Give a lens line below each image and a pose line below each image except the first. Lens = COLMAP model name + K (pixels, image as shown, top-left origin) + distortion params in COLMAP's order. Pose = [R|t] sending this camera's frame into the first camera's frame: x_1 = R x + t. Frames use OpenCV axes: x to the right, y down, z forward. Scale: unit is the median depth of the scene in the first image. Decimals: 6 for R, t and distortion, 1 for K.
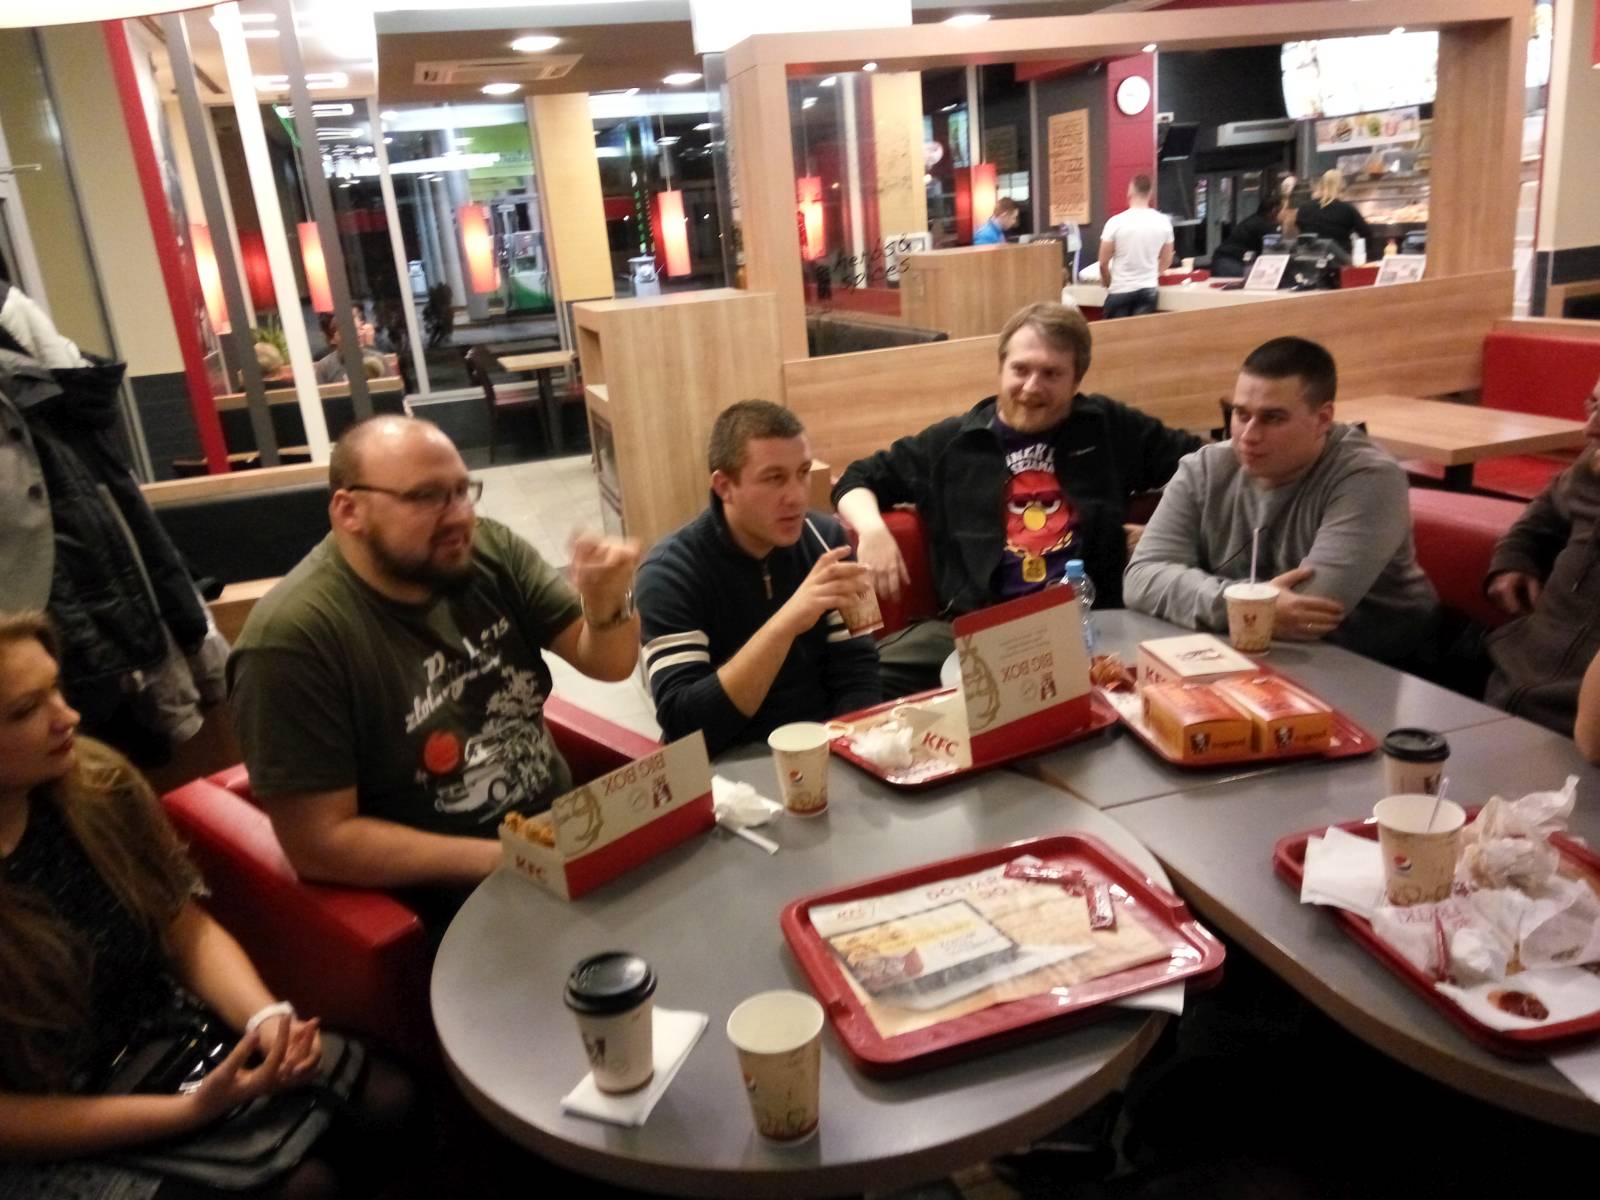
lens RADIAL K [[1270.5, 0, 800.0], [0, 1270.5, 600.0], [0, 0, 1]] dist [0.124854, -0.147793]
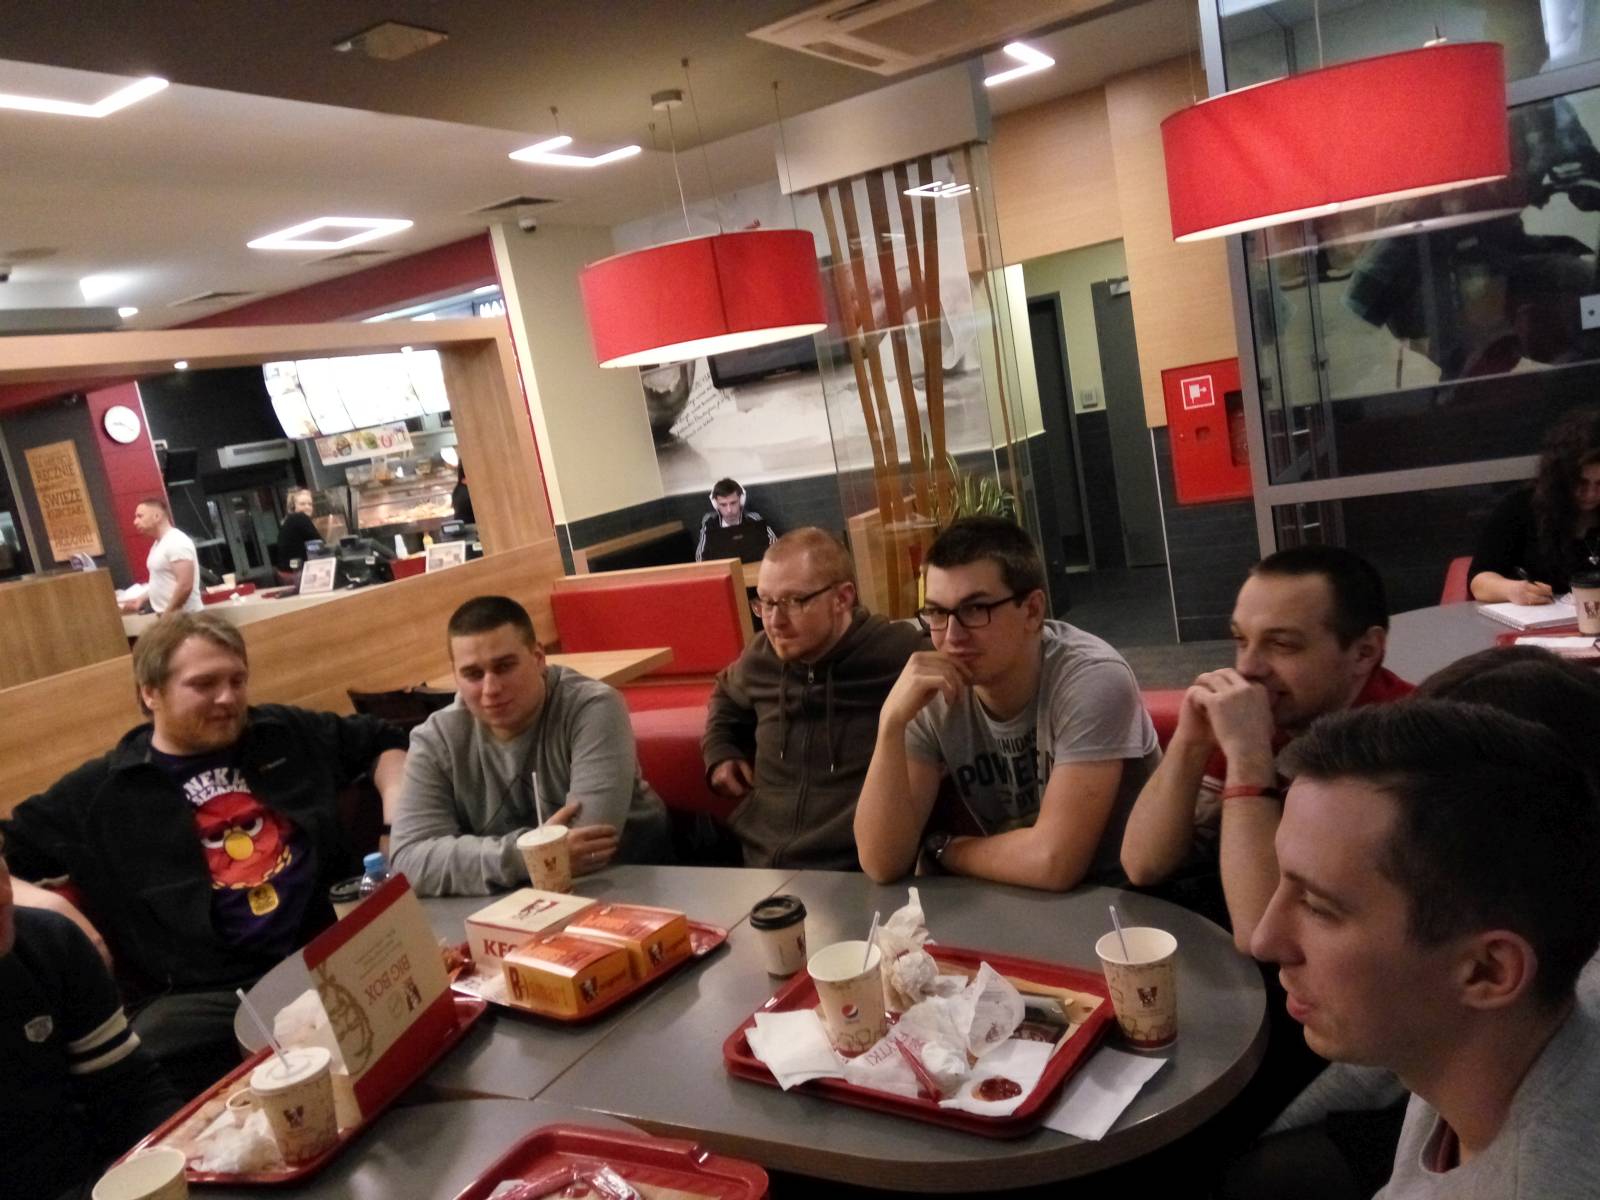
lens RADIAL K [[1270.5, 0, 800.0], [0, 1270.5, 600.0], [0, 0, 1]] dist [0.124854, -0.147793]
pose [[0.743172, -0.155529, 0.650774, -0.084716], [0.301427, 0.946146, -0.118104, -0.001544], [-0.597359, 0.283933, 0.750030, 0.060372]]
